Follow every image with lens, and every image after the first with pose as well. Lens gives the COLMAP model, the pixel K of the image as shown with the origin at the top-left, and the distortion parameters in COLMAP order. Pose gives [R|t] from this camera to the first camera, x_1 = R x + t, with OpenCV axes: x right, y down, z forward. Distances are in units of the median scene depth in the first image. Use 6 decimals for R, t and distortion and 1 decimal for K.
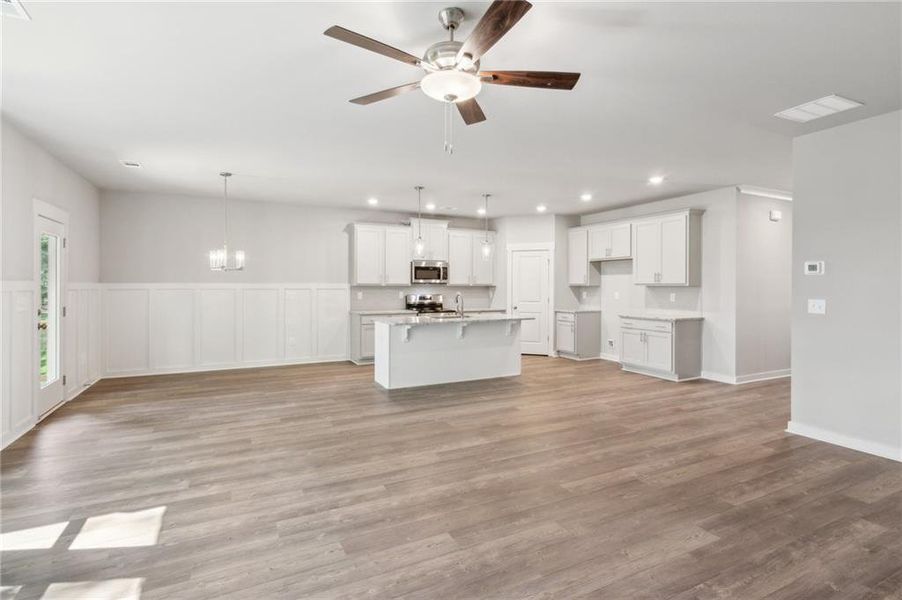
lens RADIAL K [[441.7, 0, 449.6], [0, 441.7, 290.1], [0, 0, 1]] dist [-0.000334, 0.000164]
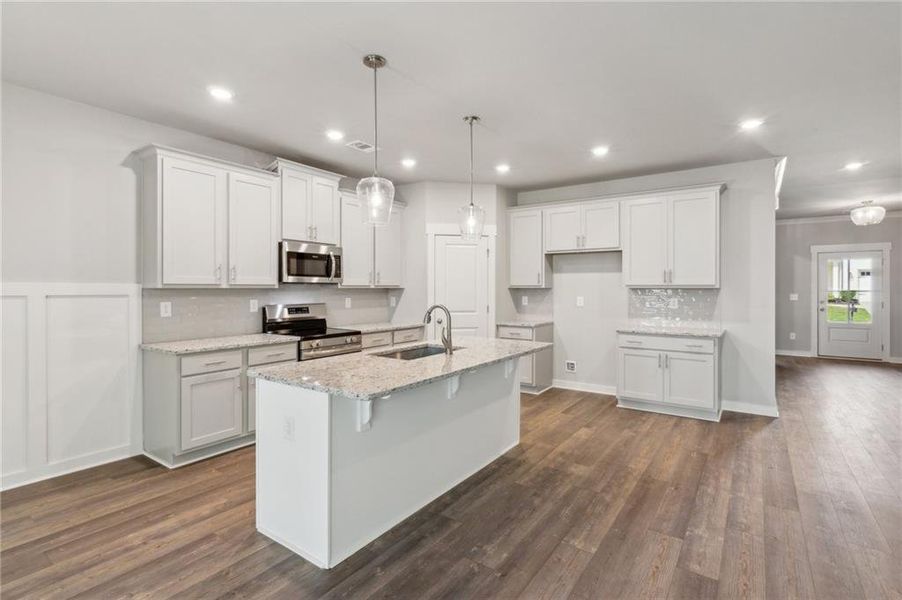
lens RADIAL K [[441.7, 0, 449.6], [0, 441.7, 290.1], [0, 0, 1]] dist [-0.000334, 0.000164]
pose [[0.880656, -0.002866, 0.473747, -0.157810], [0.005257, 0.999979, -0.003723, -0.004435], [-0.473726, 0.005770, 0.880653, 0.443016]]
